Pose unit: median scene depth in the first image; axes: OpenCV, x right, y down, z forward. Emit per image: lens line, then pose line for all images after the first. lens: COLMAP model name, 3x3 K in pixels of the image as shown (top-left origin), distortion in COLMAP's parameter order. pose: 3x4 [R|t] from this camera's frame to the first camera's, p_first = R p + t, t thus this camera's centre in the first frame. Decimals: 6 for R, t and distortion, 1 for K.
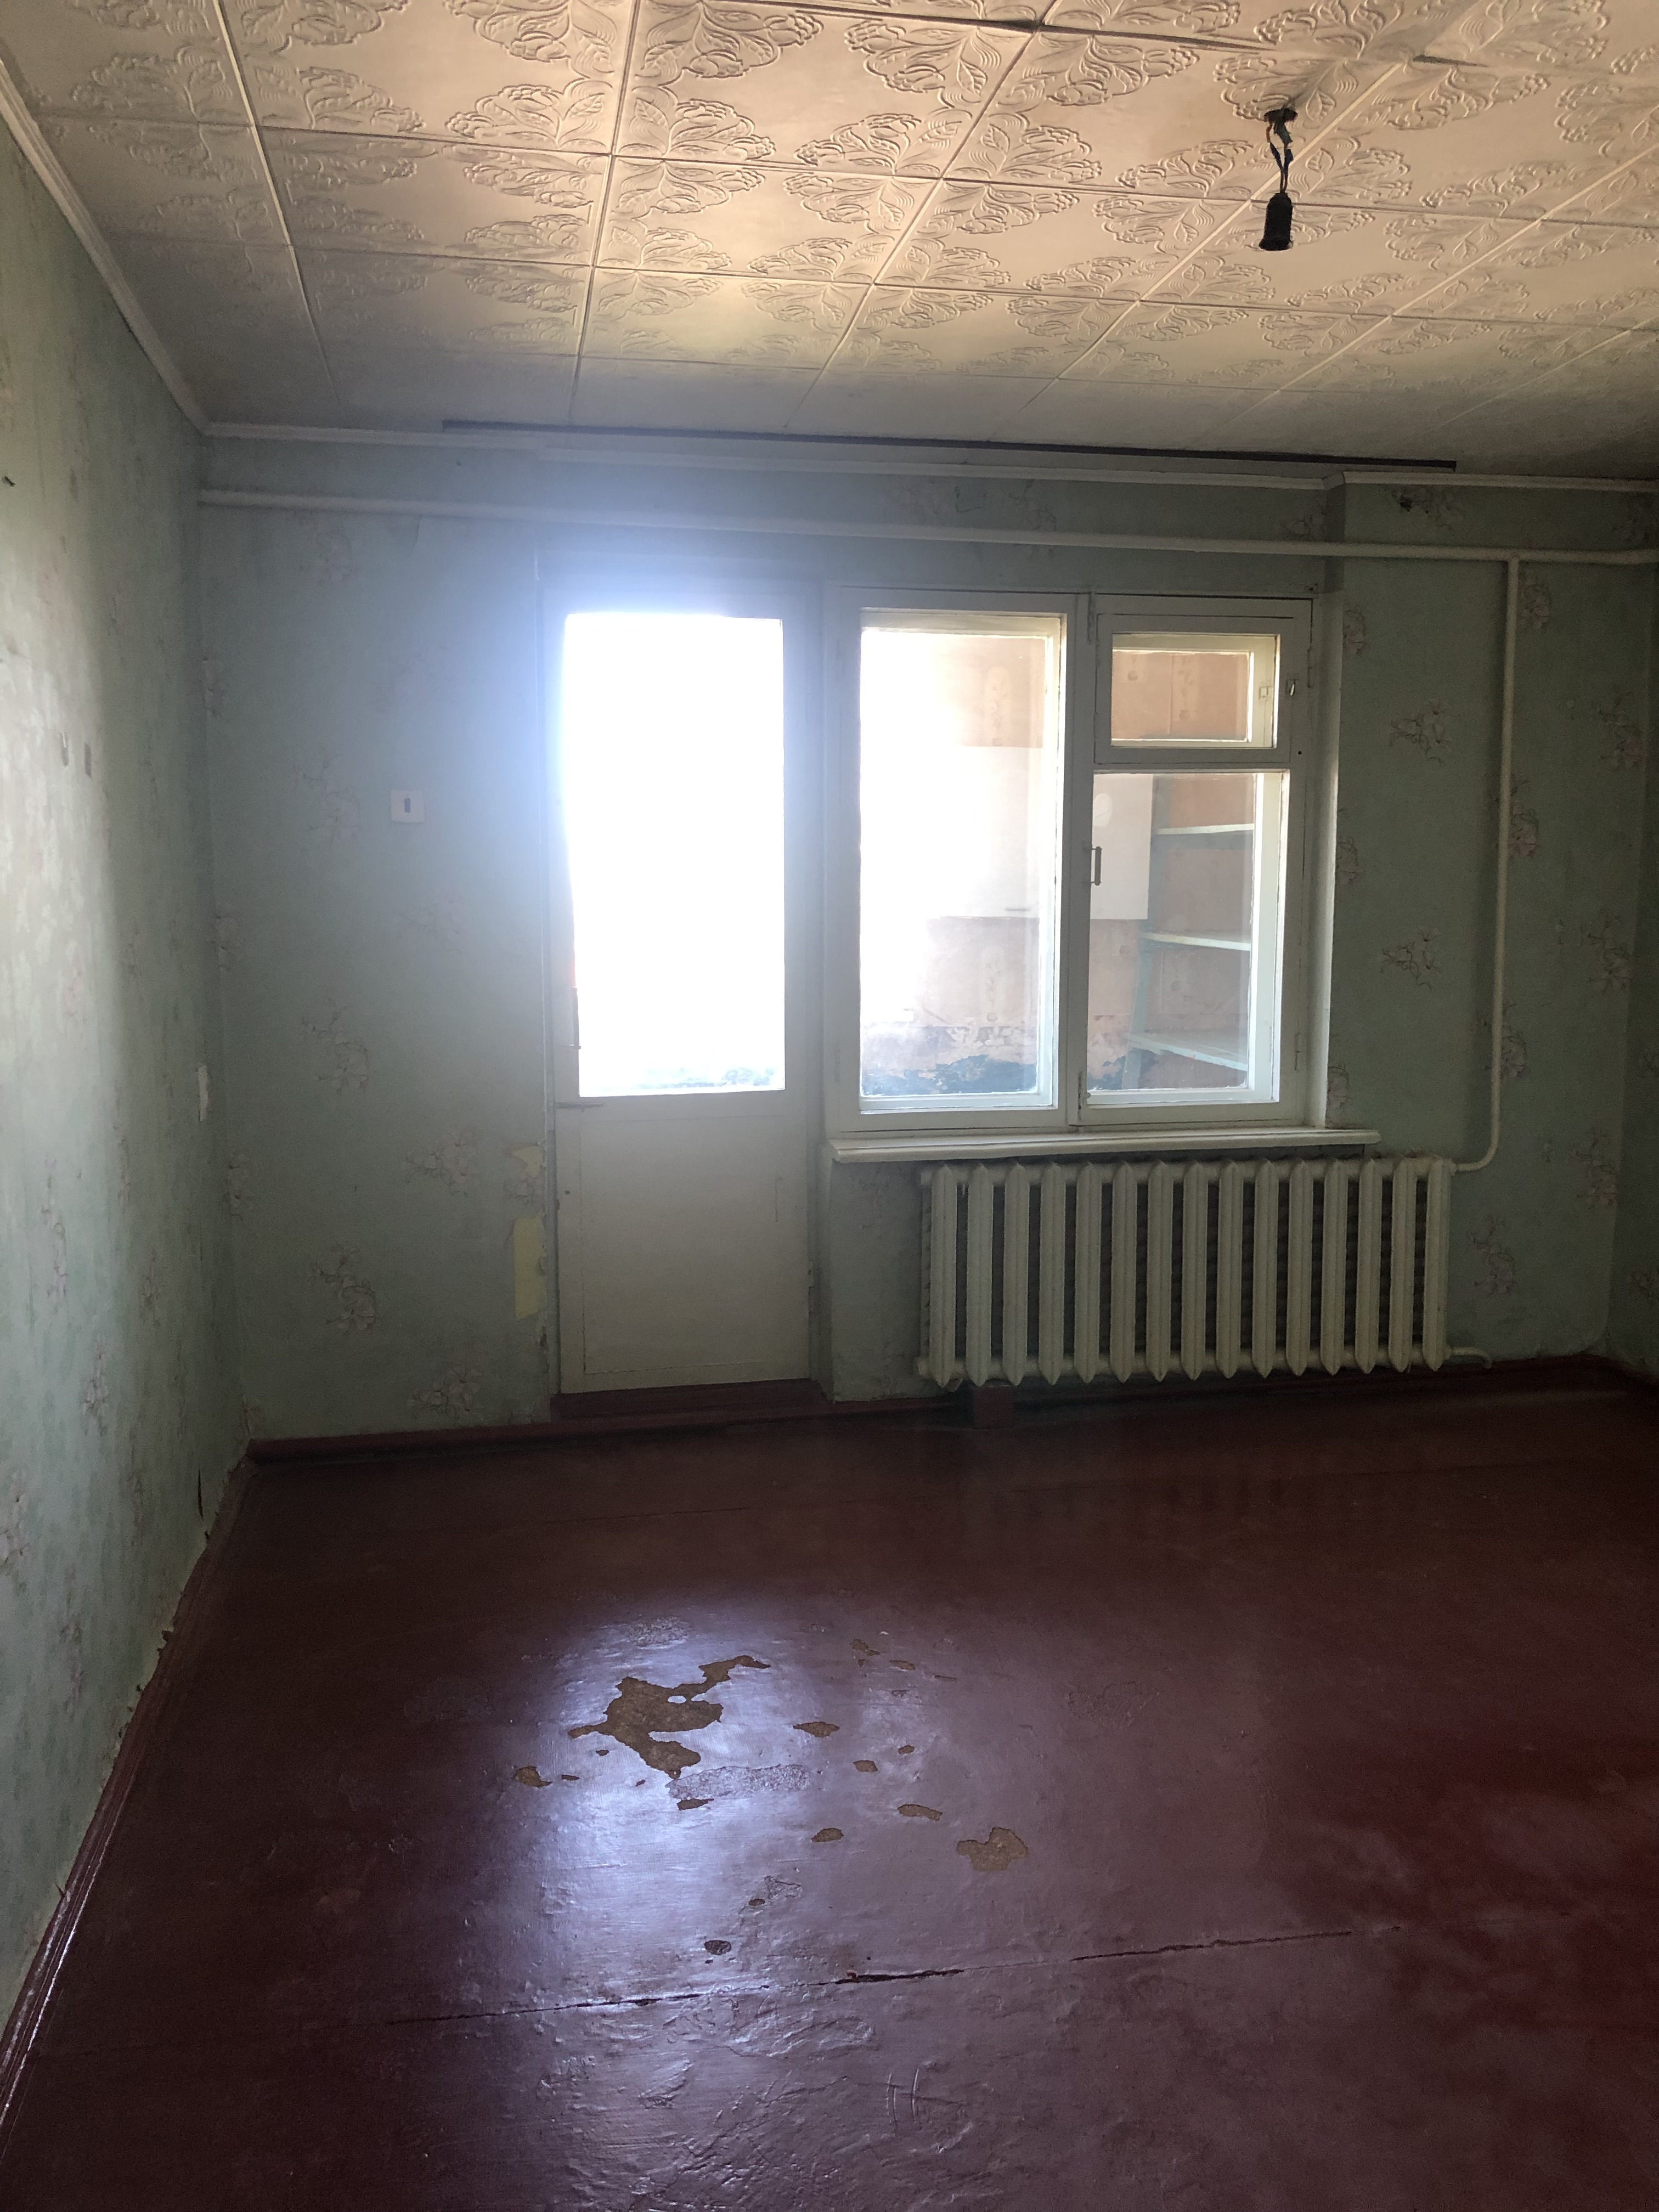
lens RADIAL K [[1843.6, 0, 822.1], [0, 1843.6, 1078.2], [0, 0, 1]] dist [0.050213, -0.051454]
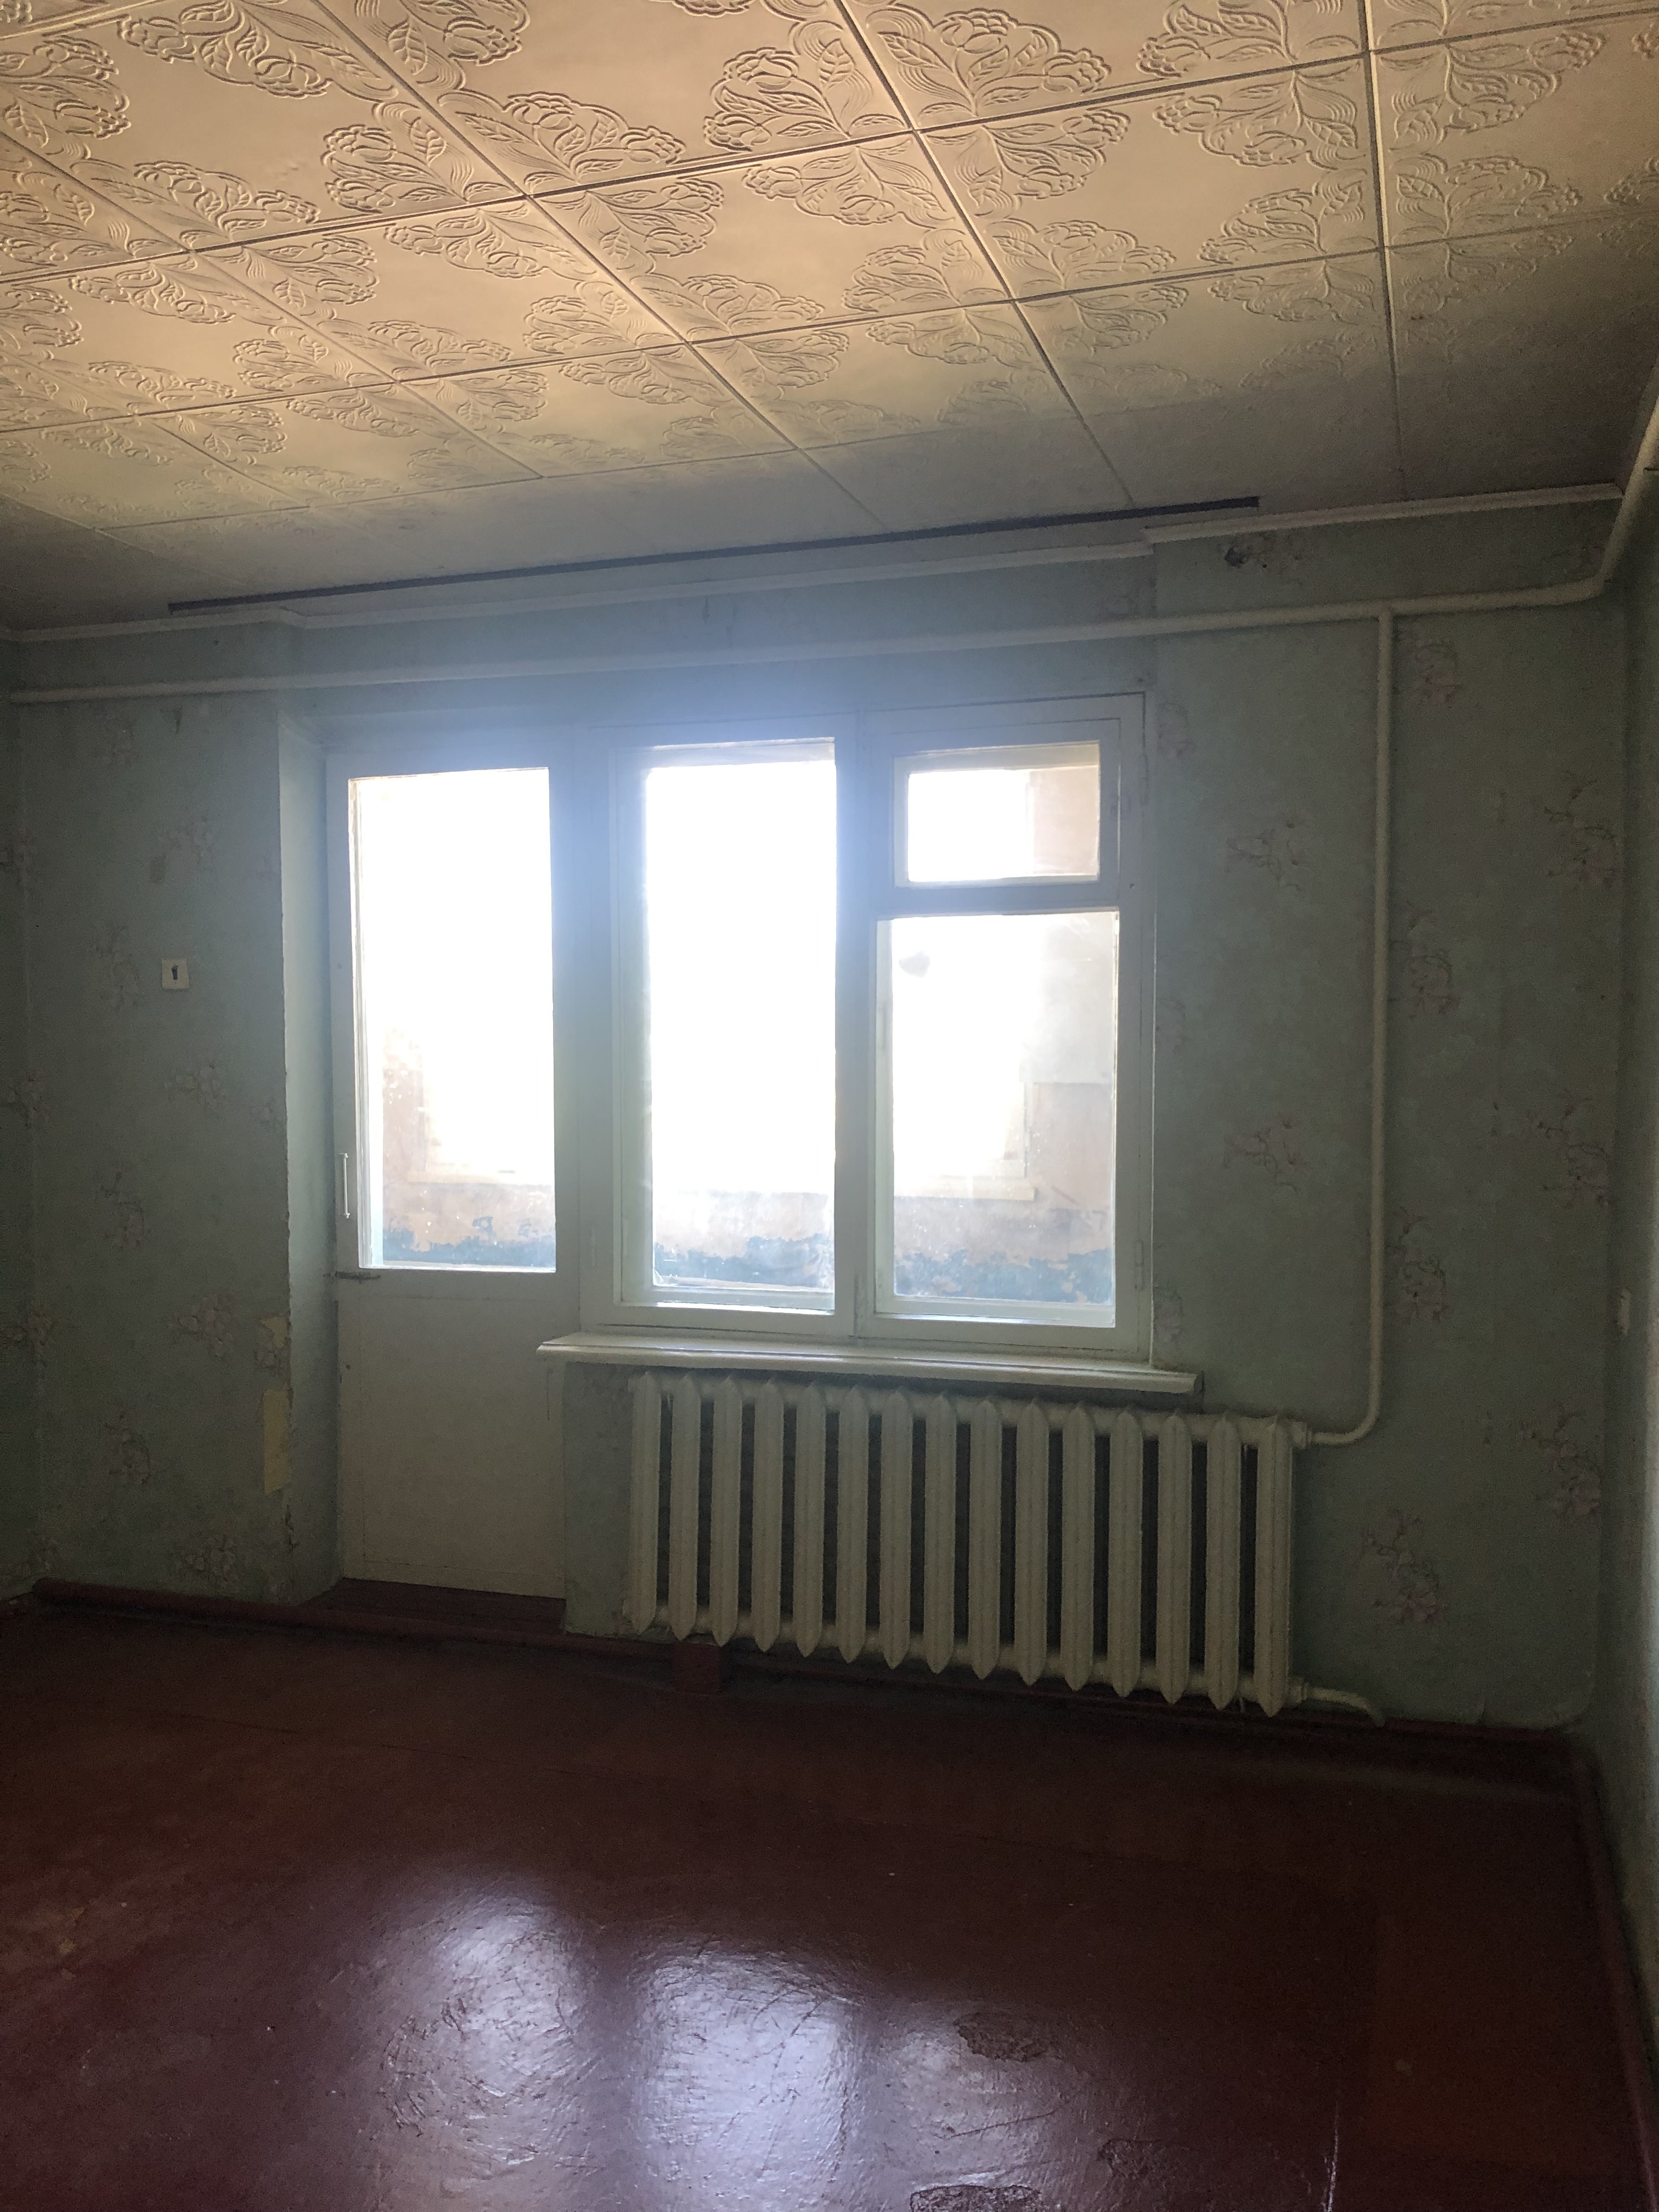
lens RADIAL K [[1843.6, 0, 821.3], [0, 1843.6, 1092.7], [0, 0, 1]] dist [0.050213, -0.051454]
pose [[0.868092, 0.013289, -0.496225, 0.558891], [-0.051225, 0.996703, -0.062920, -0.032691], [0.493753, 0.080039, 0.865911, 0.273114]]
